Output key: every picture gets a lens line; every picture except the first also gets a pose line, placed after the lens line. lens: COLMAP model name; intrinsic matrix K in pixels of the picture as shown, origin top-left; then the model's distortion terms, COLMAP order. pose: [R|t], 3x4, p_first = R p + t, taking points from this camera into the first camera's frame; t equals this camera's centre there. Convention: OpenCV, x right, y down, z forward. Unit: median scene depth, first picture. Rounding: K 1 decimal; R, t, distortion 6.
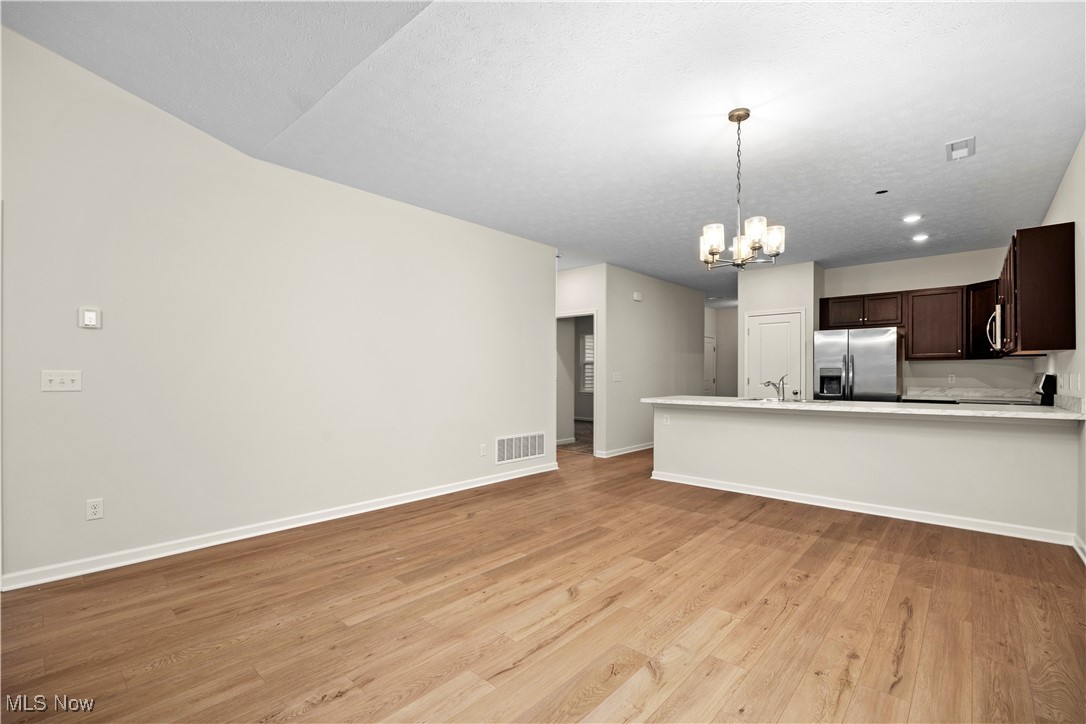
lens RADIAL K [[478.9, 0, 540.4], [0, 478.9, 375.2], [0, 0, 1]] dist [-0.019300, -0.000024]
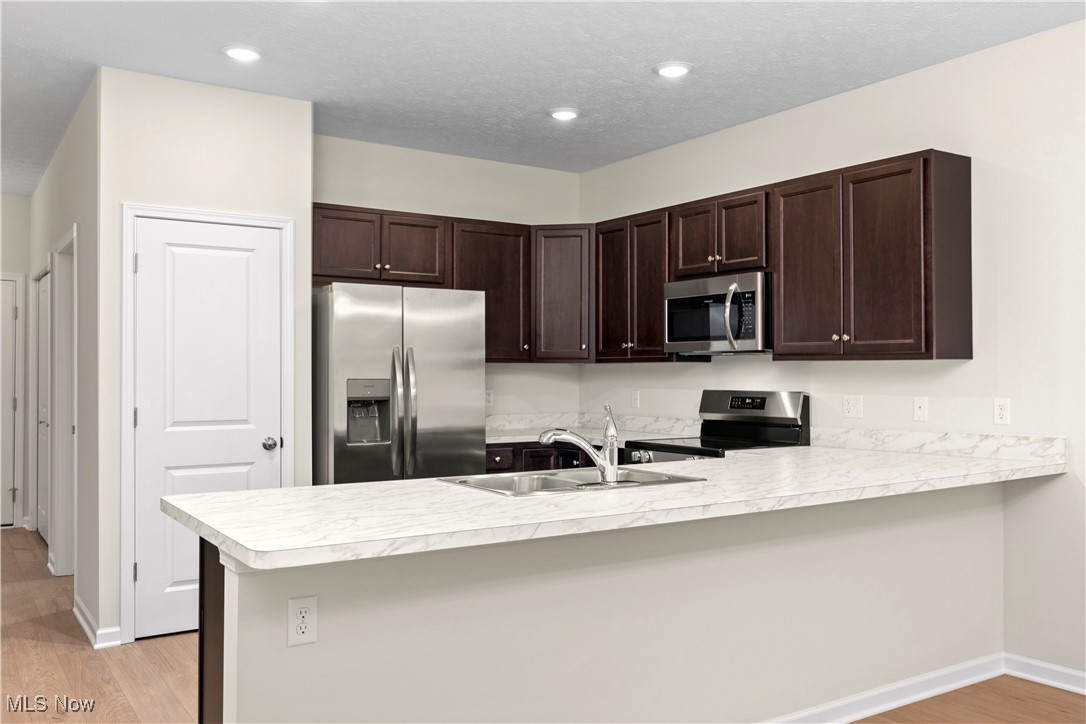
lens RADIAL K [[924.0, 0, 543.0], [0, 924.0, 362.0], [0, 0, 1]] dist [-0.000410, 0.000797]
pose [[0.250191, 0.009688, 0.968148, -0.220259], [0.001387, 0.999945, -0.010365, -0.040217], [-0.968196, 0.003936, 0.250164, 1.307778]]
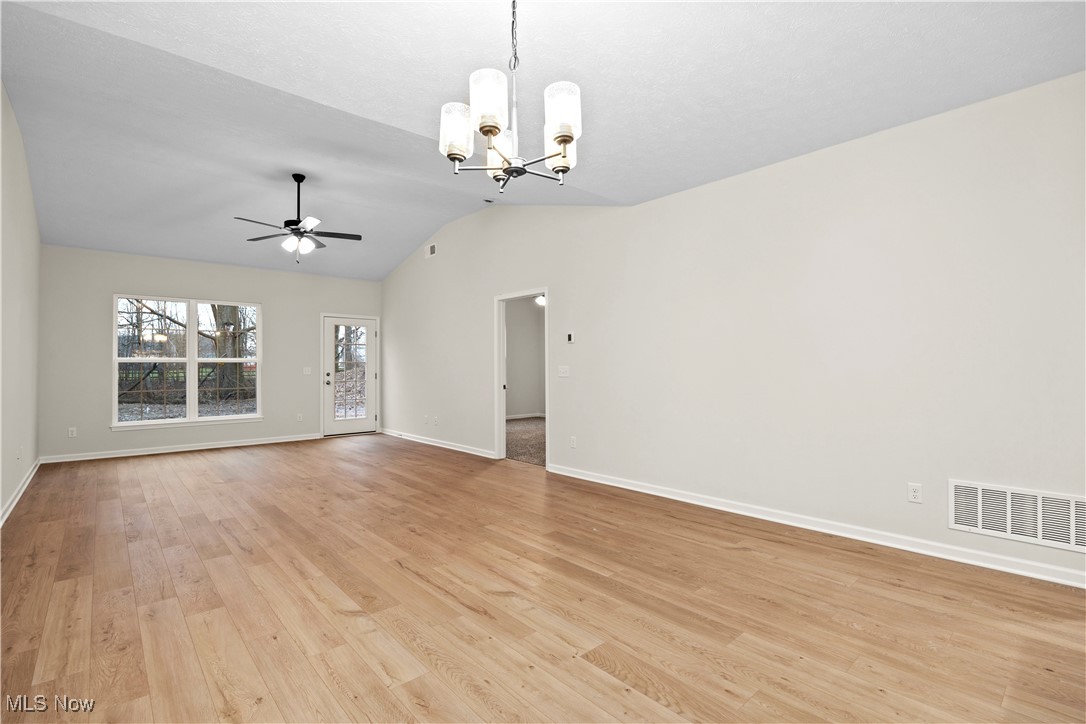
lens RADIAL K [[498.3, 0, 544.8], [0, 498.3, 359.2], [0, 0, 1]] dist [-0.016890, -0.000265]
pose [[-0.103473, -0.017386, -0.994480, 0.874051], [0.002297, 0.999840, -0.017718, -0.000993], [0.994630, -0.004118, -0.103417, 0.972049]]
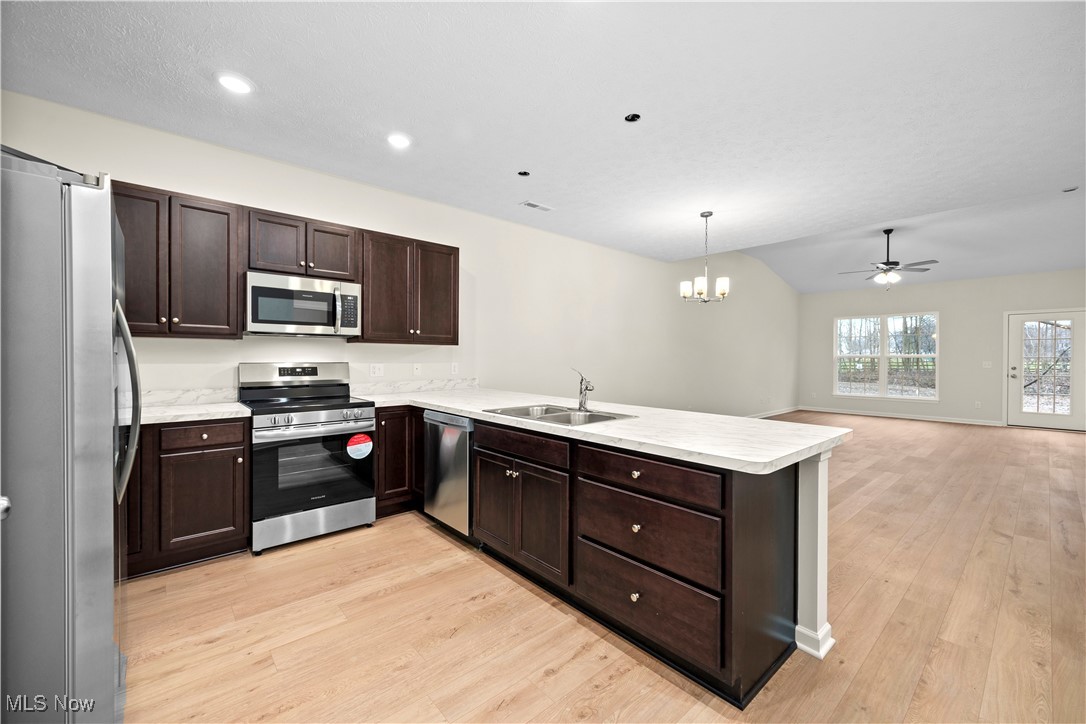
lens RADIAL K [[437.1, 0, 543.0], [0, 437.1, 362.0], [0, 0, 1]] dist [0.003046, 0.000210]
pose [[-0.993367, -0.006849, 0.114786, 0.730628], [-0.005384, 0.999900, 0.013075, -0.024997], [-0.114864, 0.012370, -0.993304, 2.359102]]
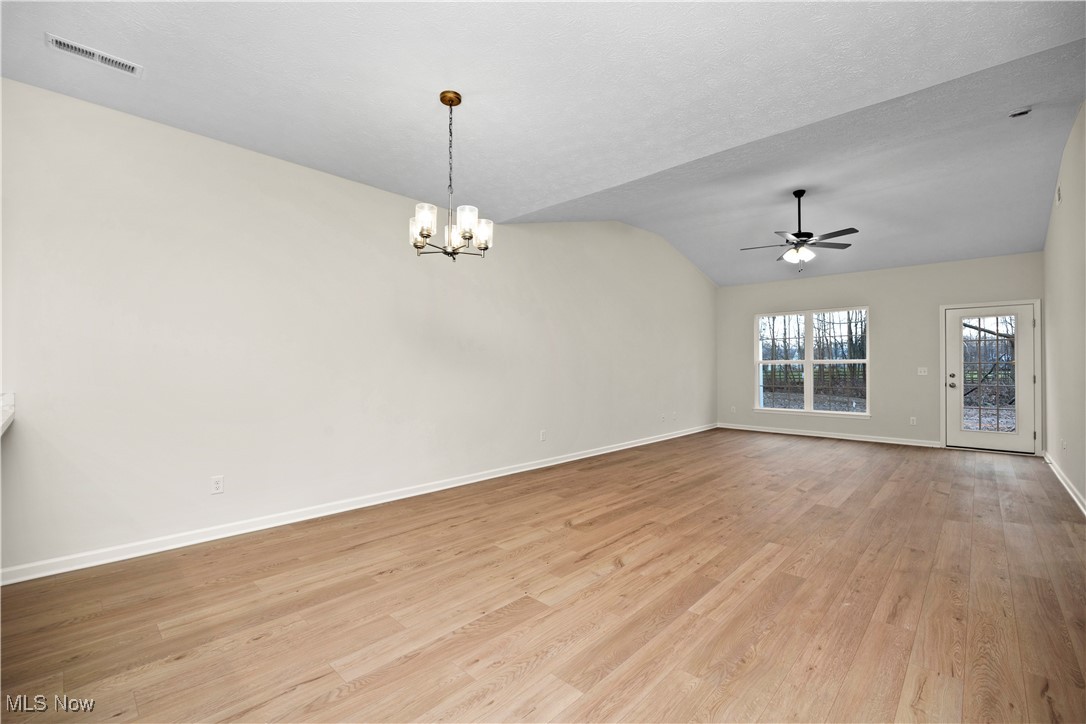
lens RADIAL K [[461.1, 0, 543.0], [0, 461.1, 362.0], [0, 0, 1]] dist [-0.011421, -0.000099]
pose [[-0.999714, -0.005115, 0.023370, 0.182569], [-0.005315, 0.999950, -0.008500, -0.005060], [-0.023325, -0.008622, -0.999691, 1.709390]]
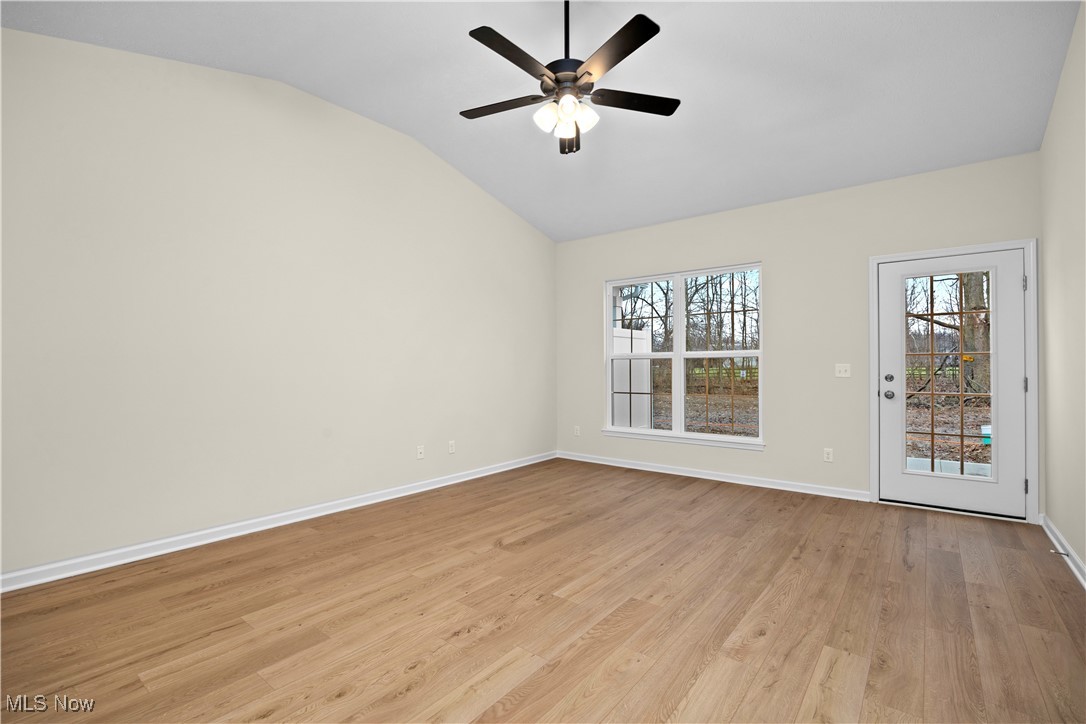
lens RADIAL K [[487.0, 0, 542.6], [0, 487.0, 362.1], [0, 0, 1]] dist [-0.015603, 0.000124]
pose [[-0.998223, -0.003180, -0.059503, 0.115083], [-0.002820, 0.999977, -0.006125, -0.004757], [0.059521, -0.005947, -0.998209, 1.635355]]
